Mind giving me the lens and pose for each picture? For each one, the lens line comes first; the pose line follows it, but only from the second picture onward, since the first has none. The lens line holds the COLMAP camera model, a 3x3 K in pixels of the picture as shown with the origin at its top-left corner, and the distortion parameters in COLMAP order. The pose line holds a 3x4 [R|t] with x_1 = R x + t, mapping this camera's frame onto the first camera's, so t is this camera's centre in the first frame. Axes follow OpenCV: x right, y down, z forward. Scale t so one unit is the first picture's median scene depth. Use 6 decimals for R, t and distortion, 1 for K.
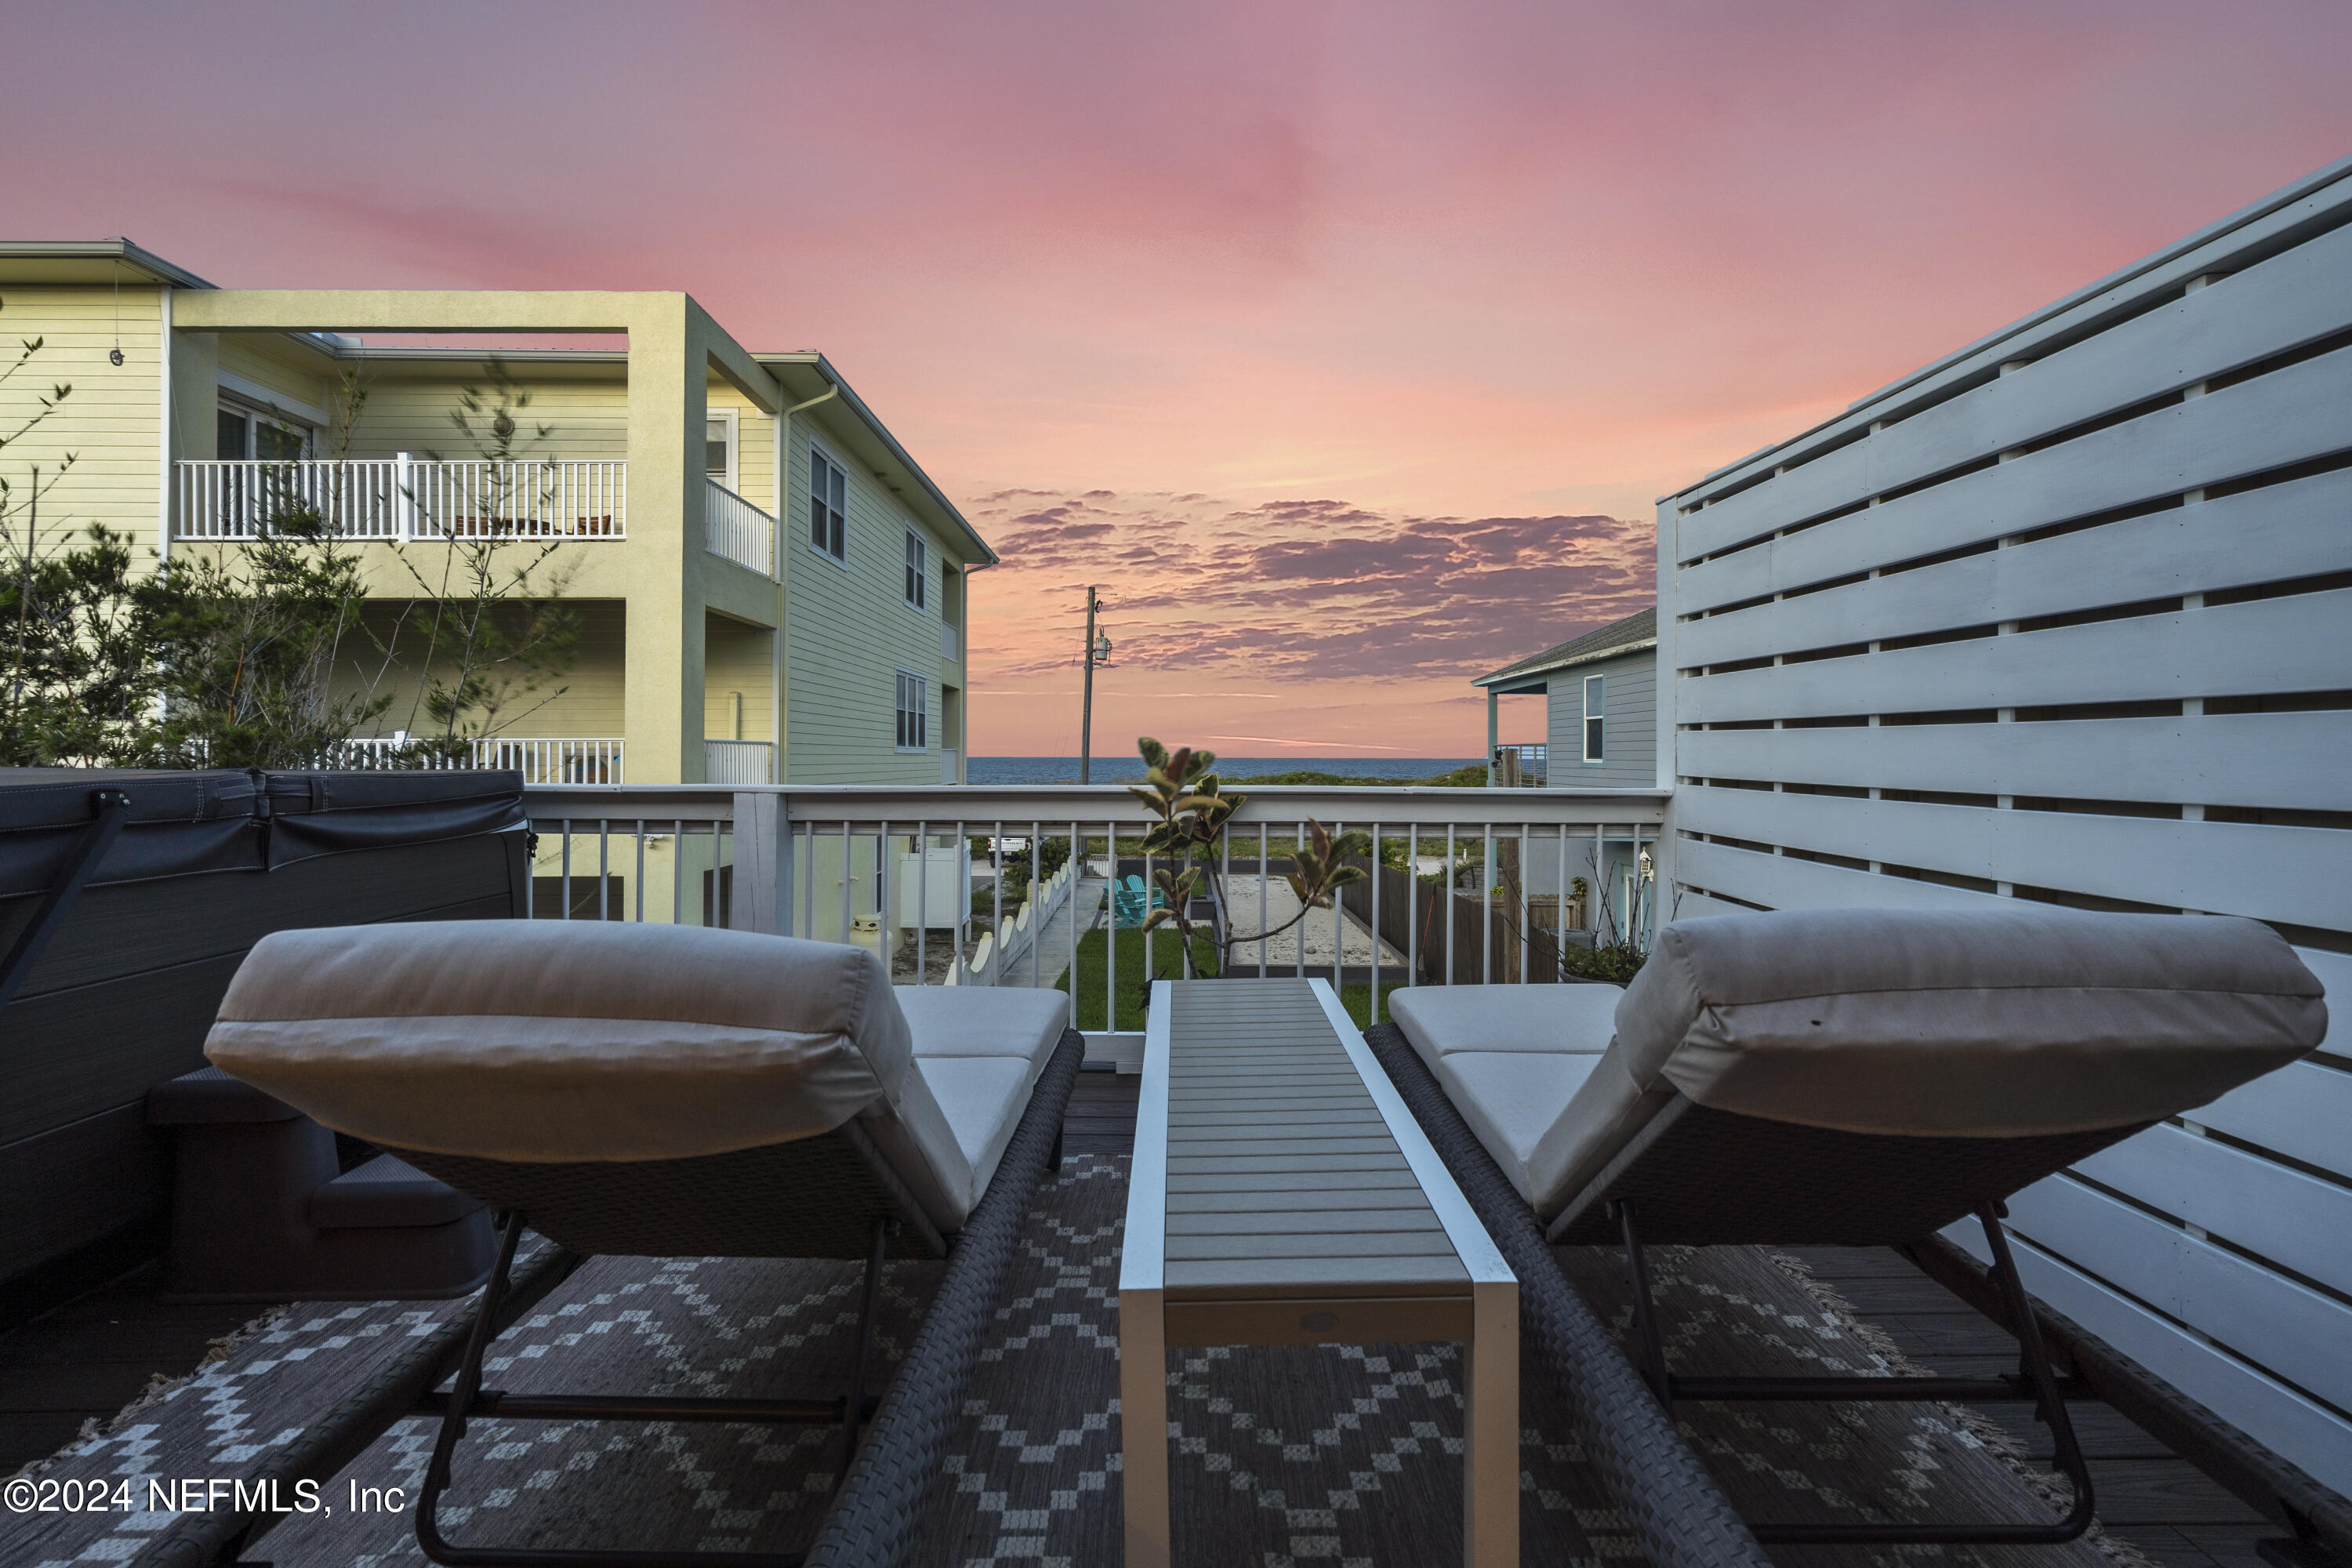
lens RADIAL K [[1135.3, 0, 1181.3], [0, 1135.3, 749.2], [0, 0, 1]] dist [-0.000610, 0.000664]
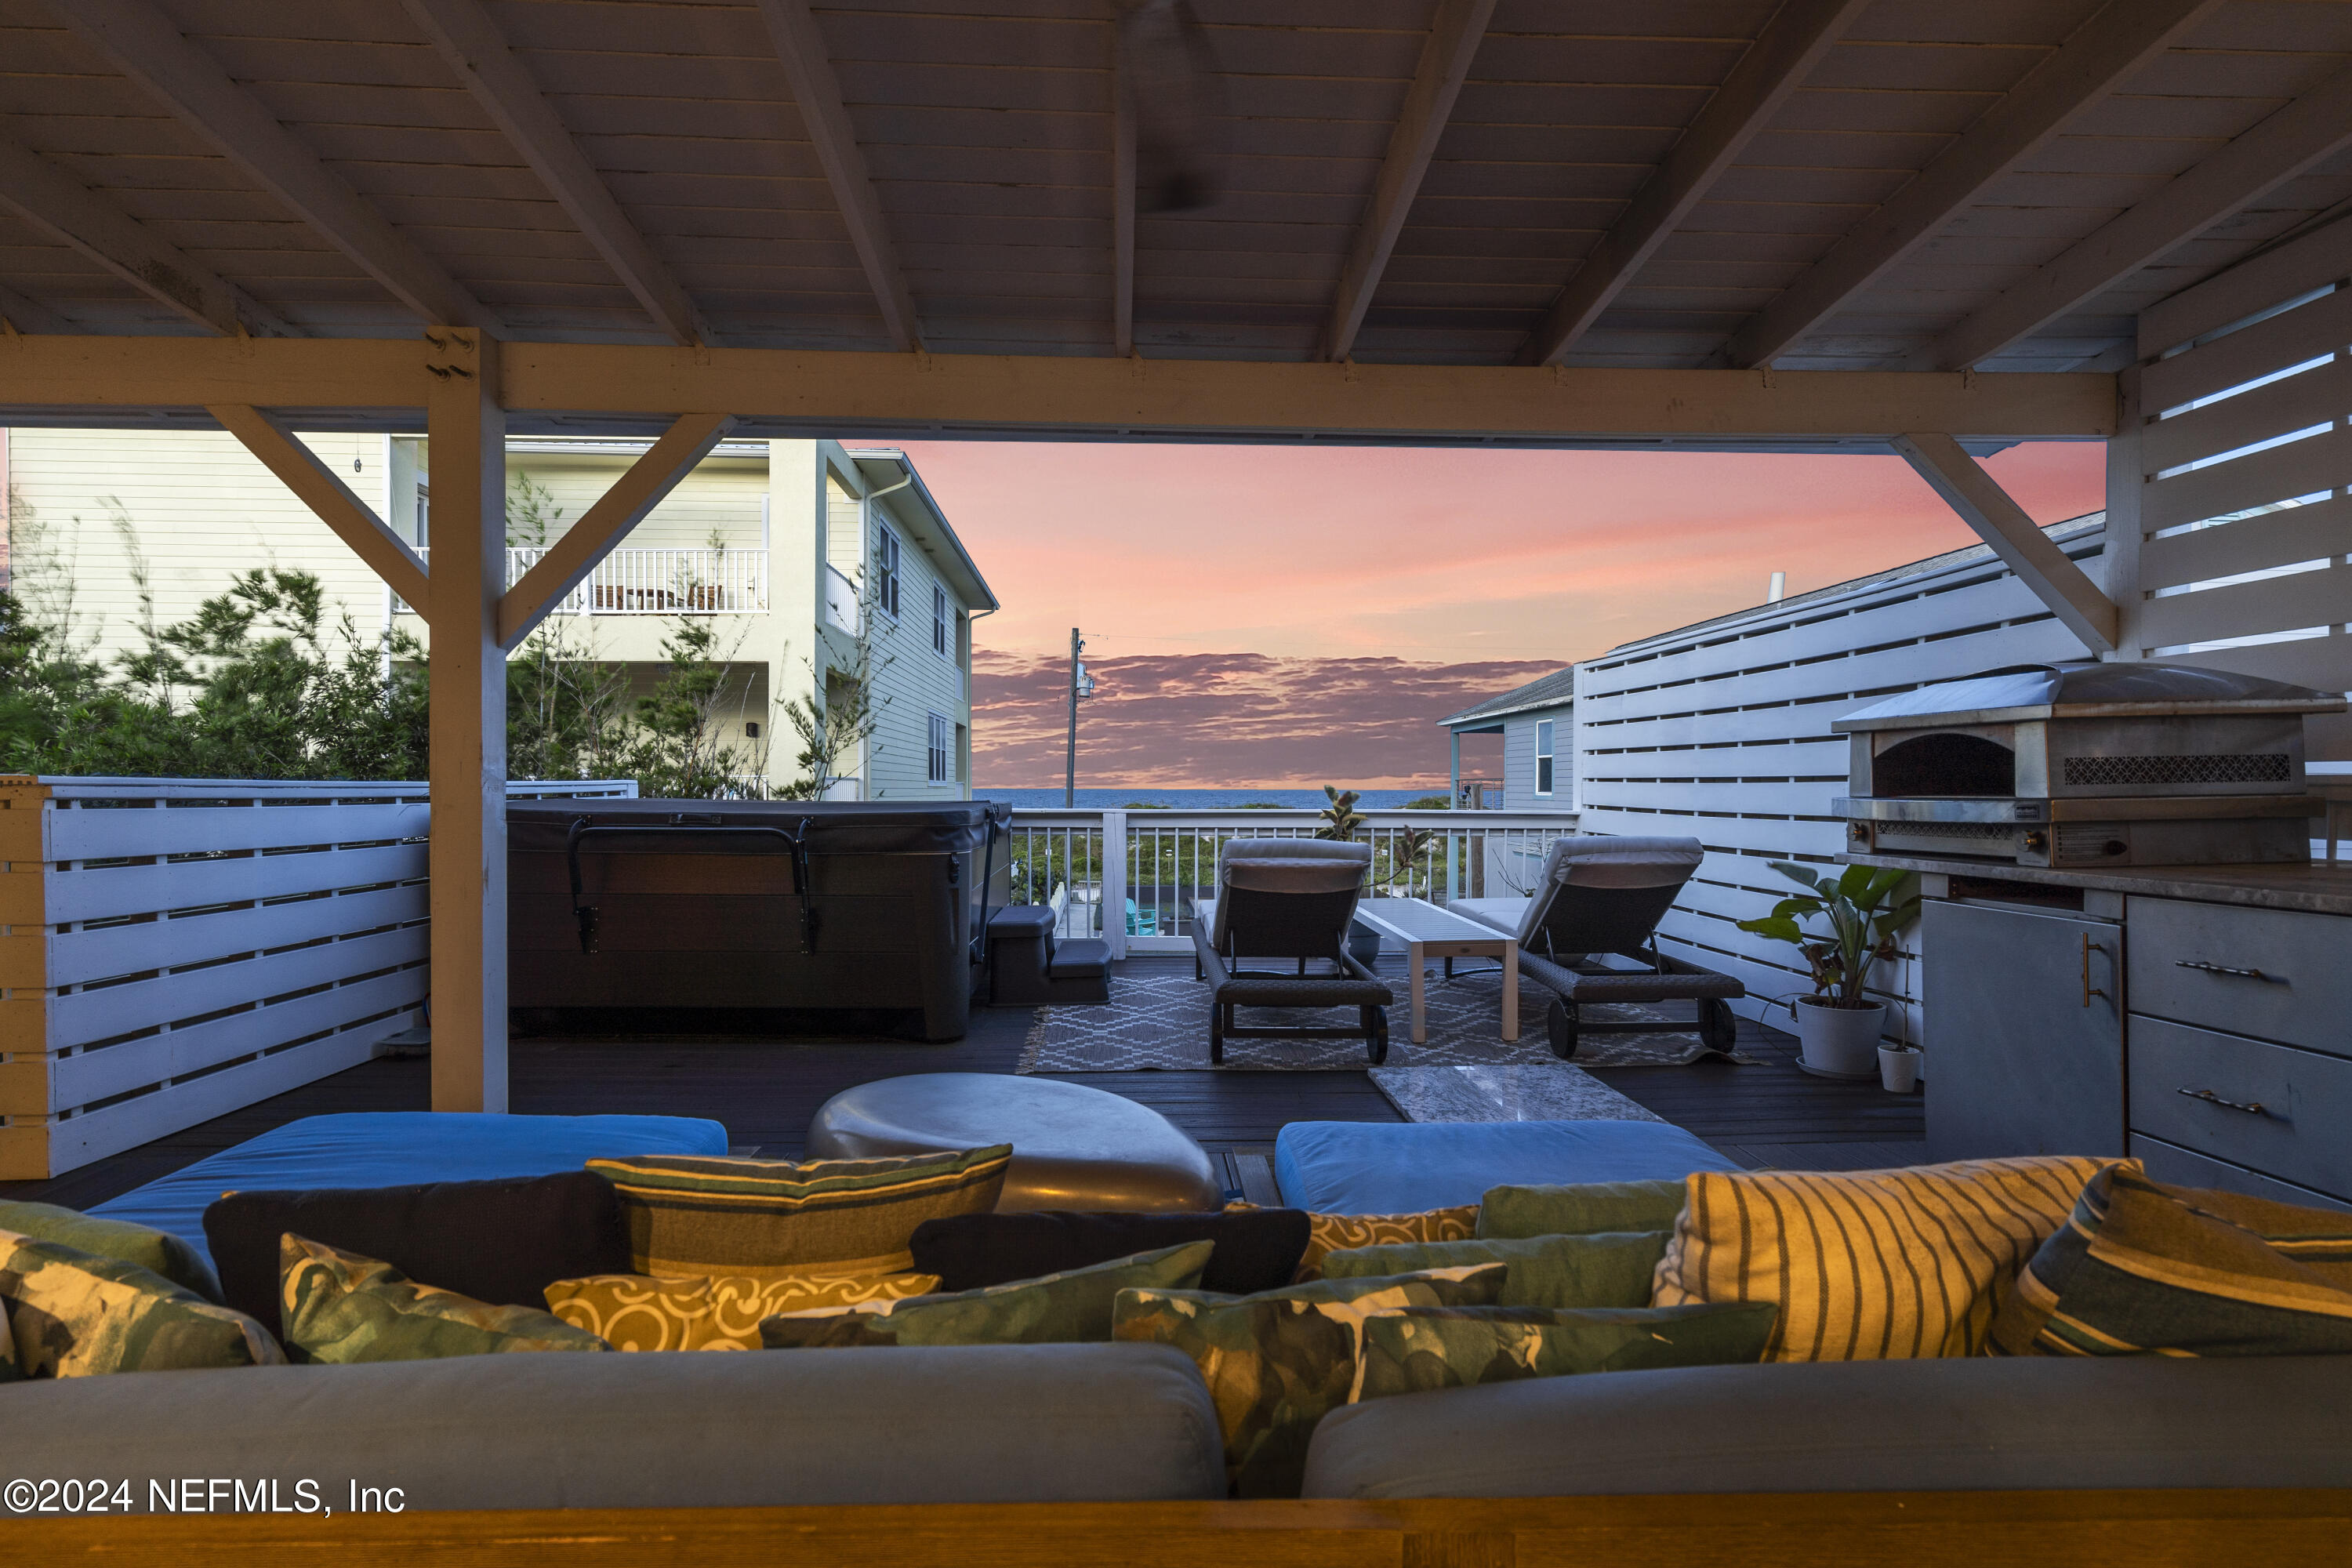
lens RADIAL K [[1178.1, 0, 1176.0], [0, 1178.1, 784.0], [0, 0, 1]] dist [0.001129, 0.000461]
pose [[0.999040, -0.000357, 0.043801, -0.087402], [0.000198, 0.999993, 0.003633, -0.004728], [-0.043802, -0.003621, 0.999034, -0.246858]]
